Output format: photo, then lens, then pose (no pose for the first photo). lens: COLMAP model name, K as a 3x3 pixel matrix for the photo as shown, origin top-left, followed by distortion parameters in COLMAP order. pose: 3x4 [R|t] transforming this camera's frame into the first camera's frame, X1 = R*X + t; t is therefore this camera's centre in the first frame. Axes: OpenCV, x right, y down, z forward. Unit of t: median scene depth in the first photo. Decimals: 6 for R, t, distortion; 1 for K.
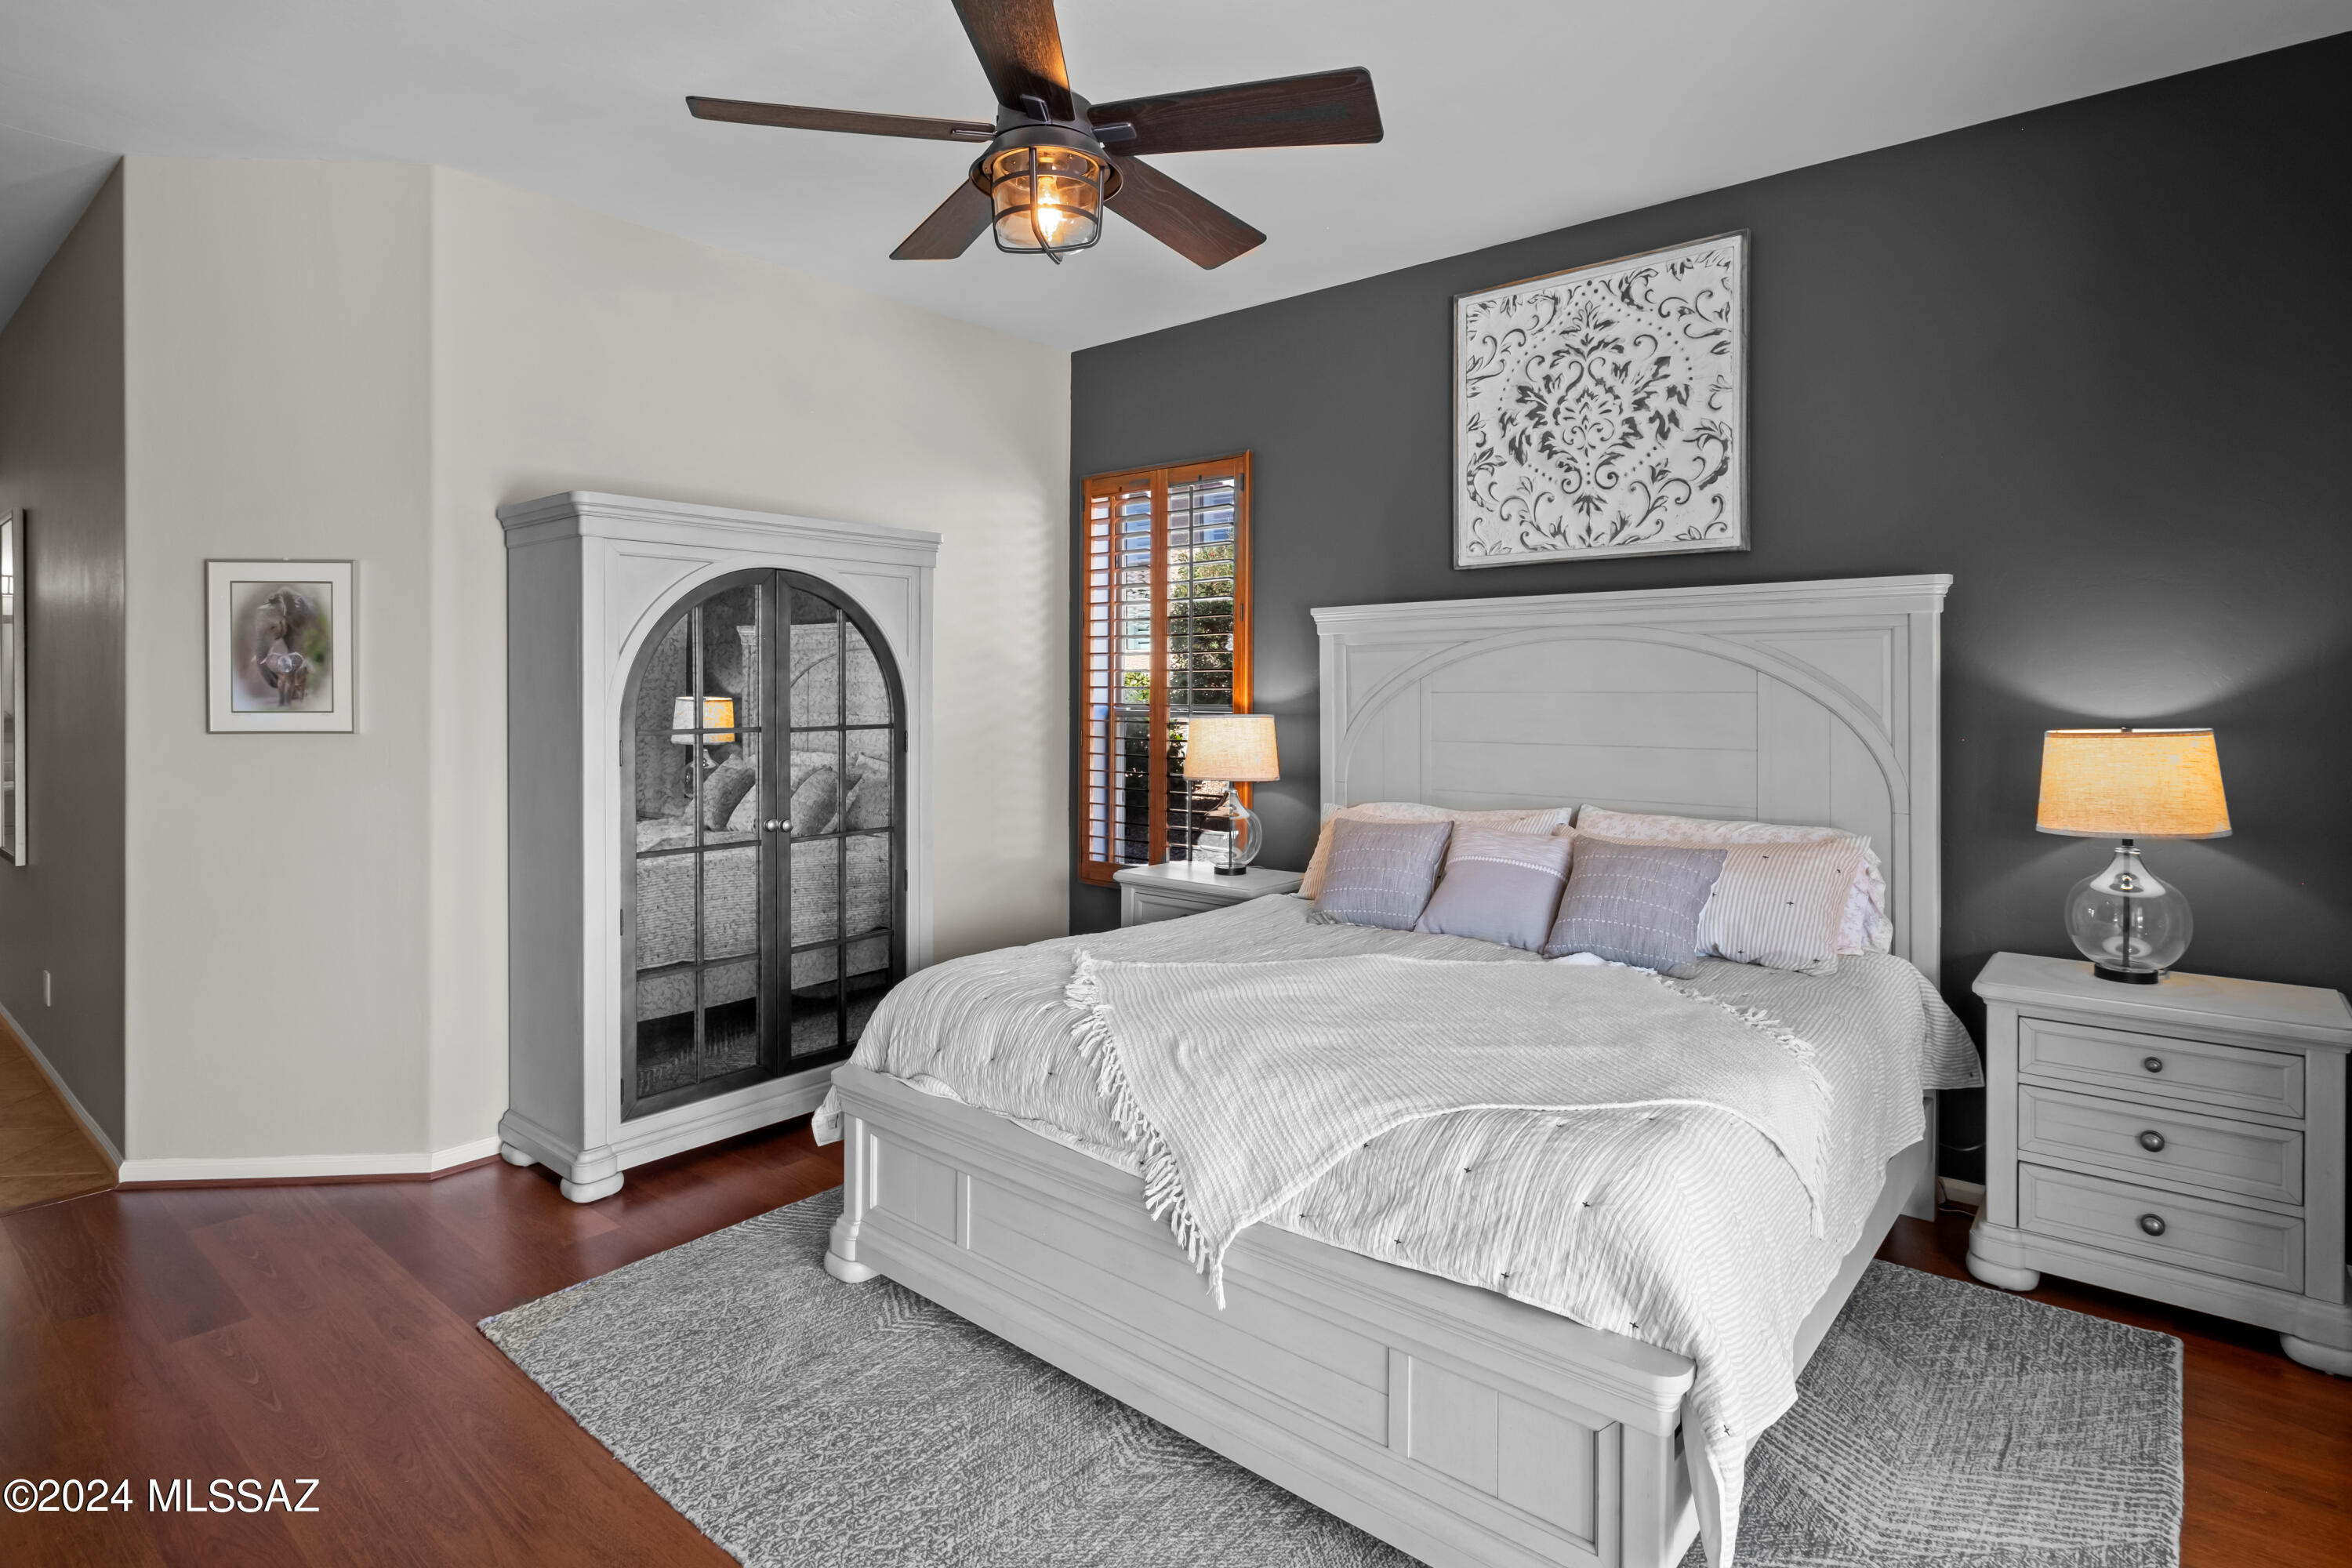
lens RADIAL K [[1136.7, 0, 1116.9], [0, 1136.7, 689.4], [0, 0, 1]] dist [0.006423, 0.000462]
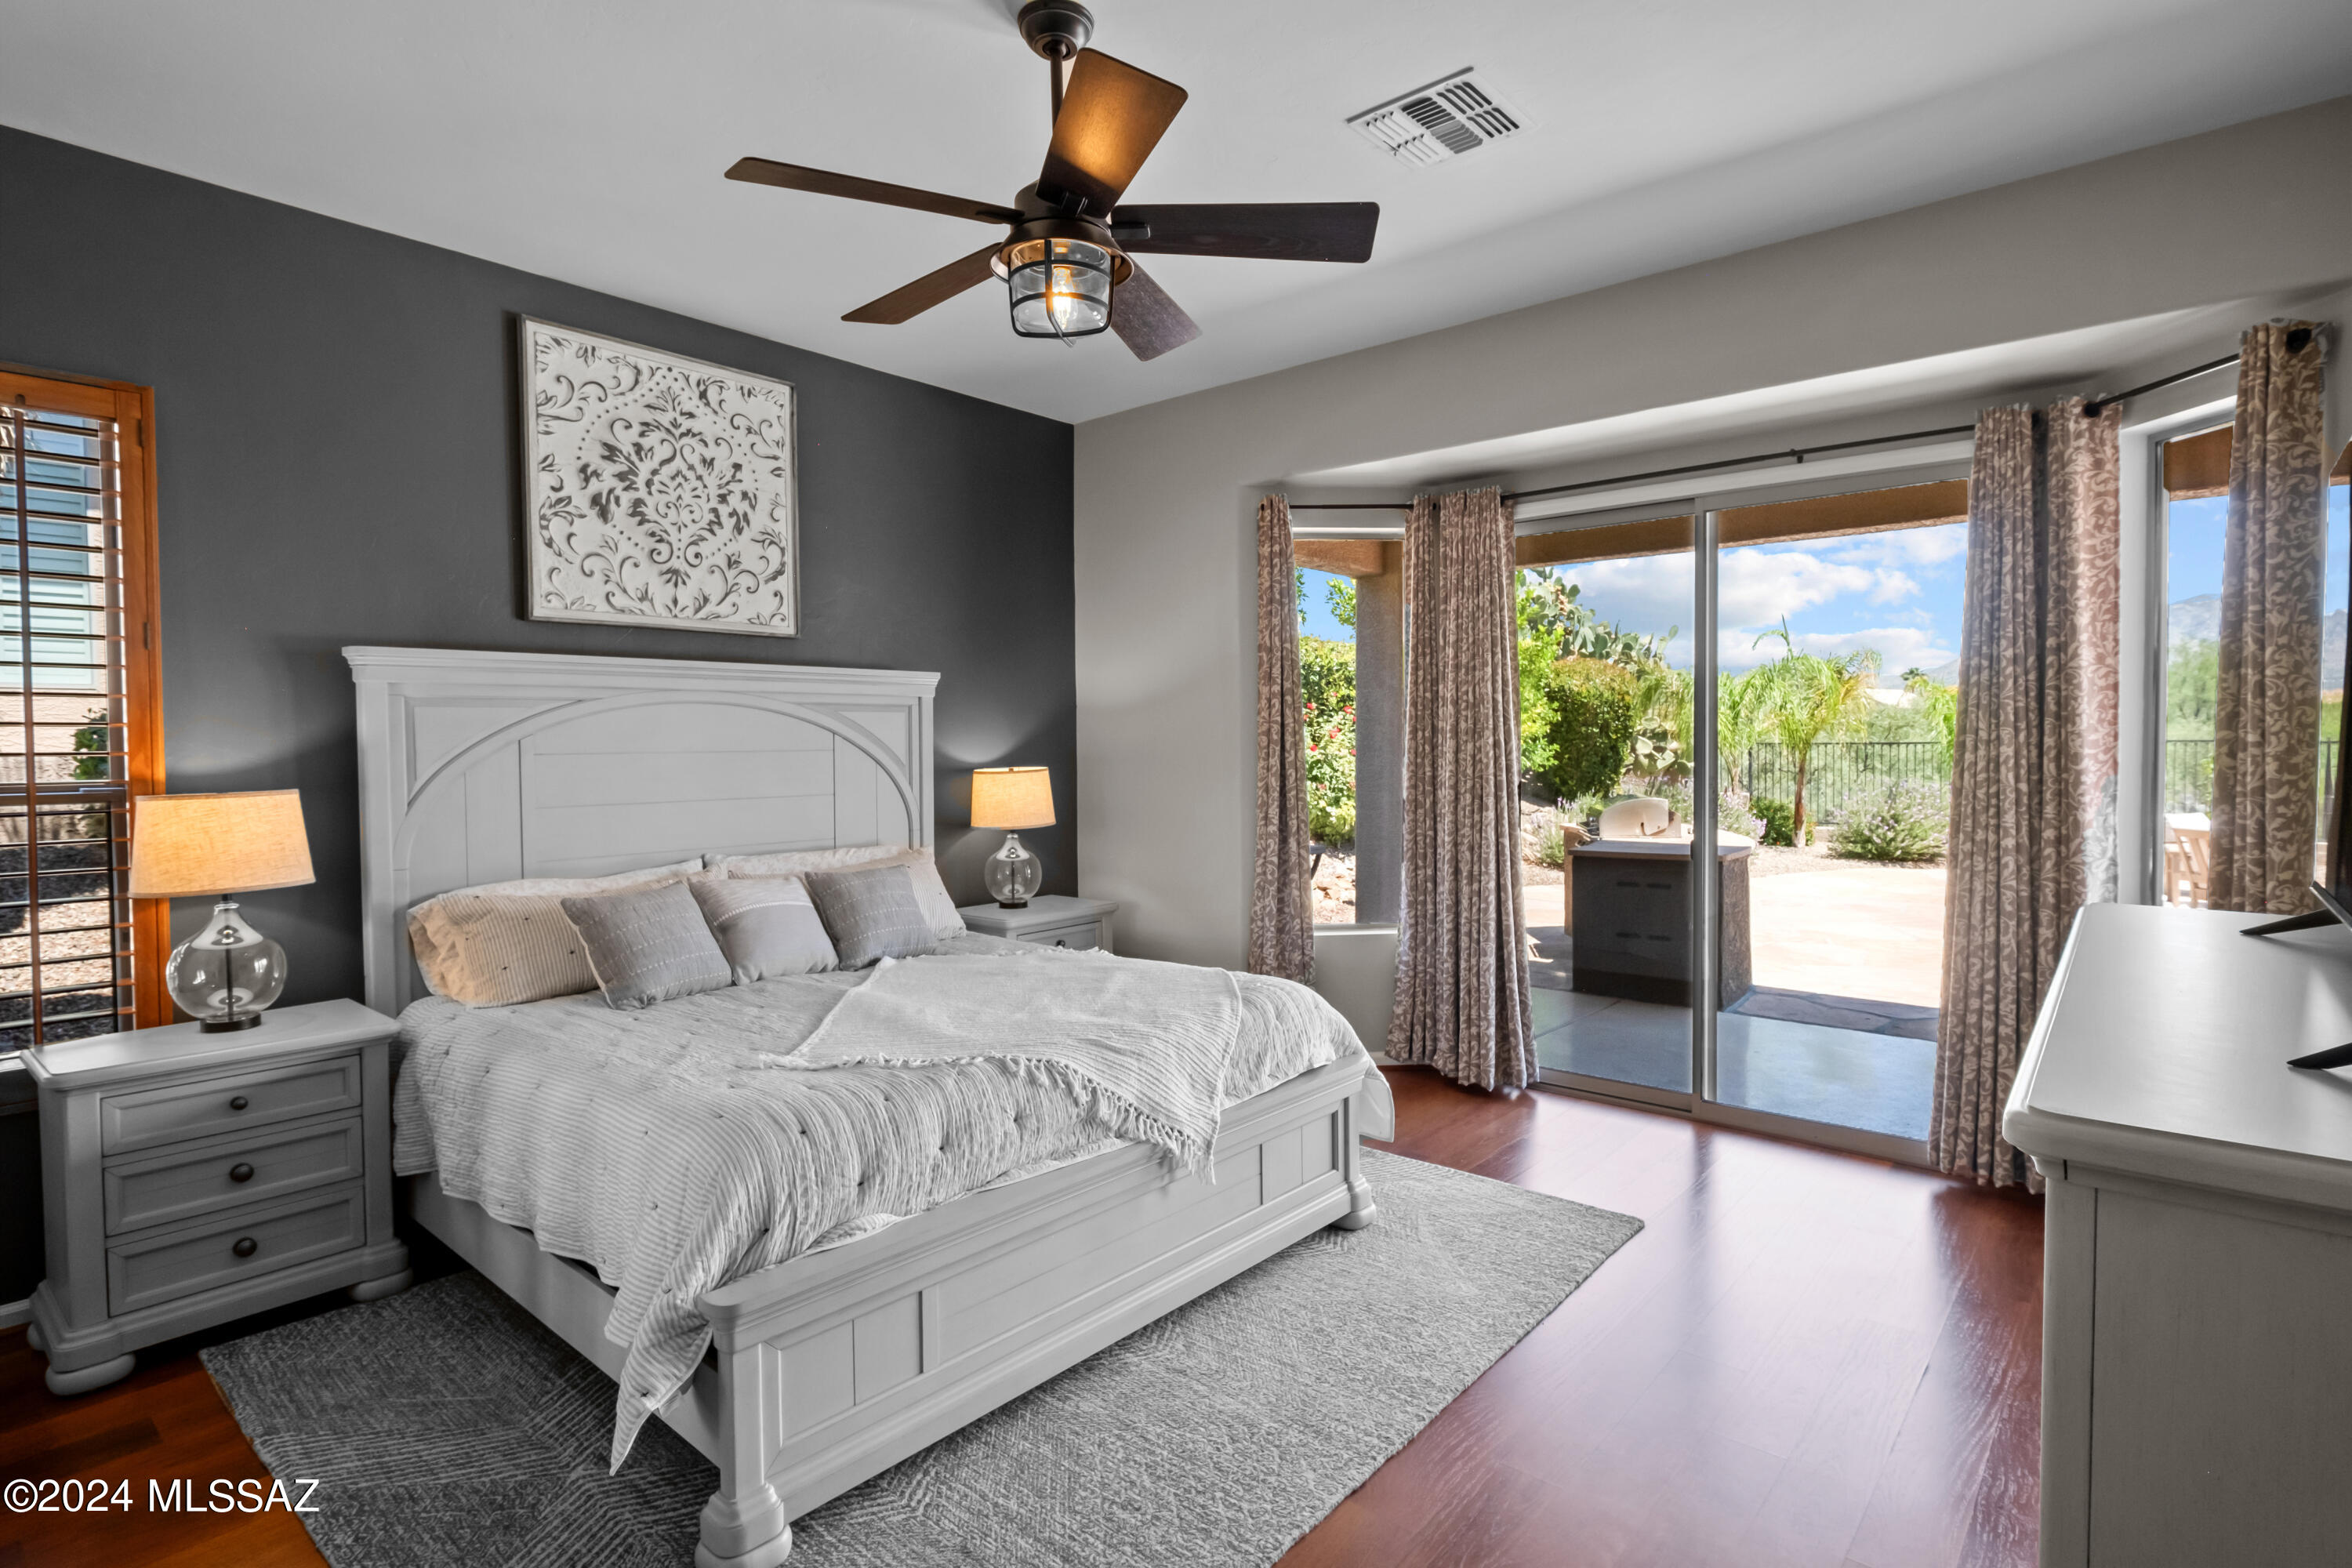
lens RADIAL K [[1136.7, 0, 1174.4], [0, 1136.7, 776.8], [0, 0, 1]] dist [0.006423, 0.000462]
pose [[0.037901, -0.031188, 0.998795, -0.651740], [0.010178, 0.999473, 0.030823, -0.002682], [-0.999230, 0.008998, 0.038198, 0.493604]]
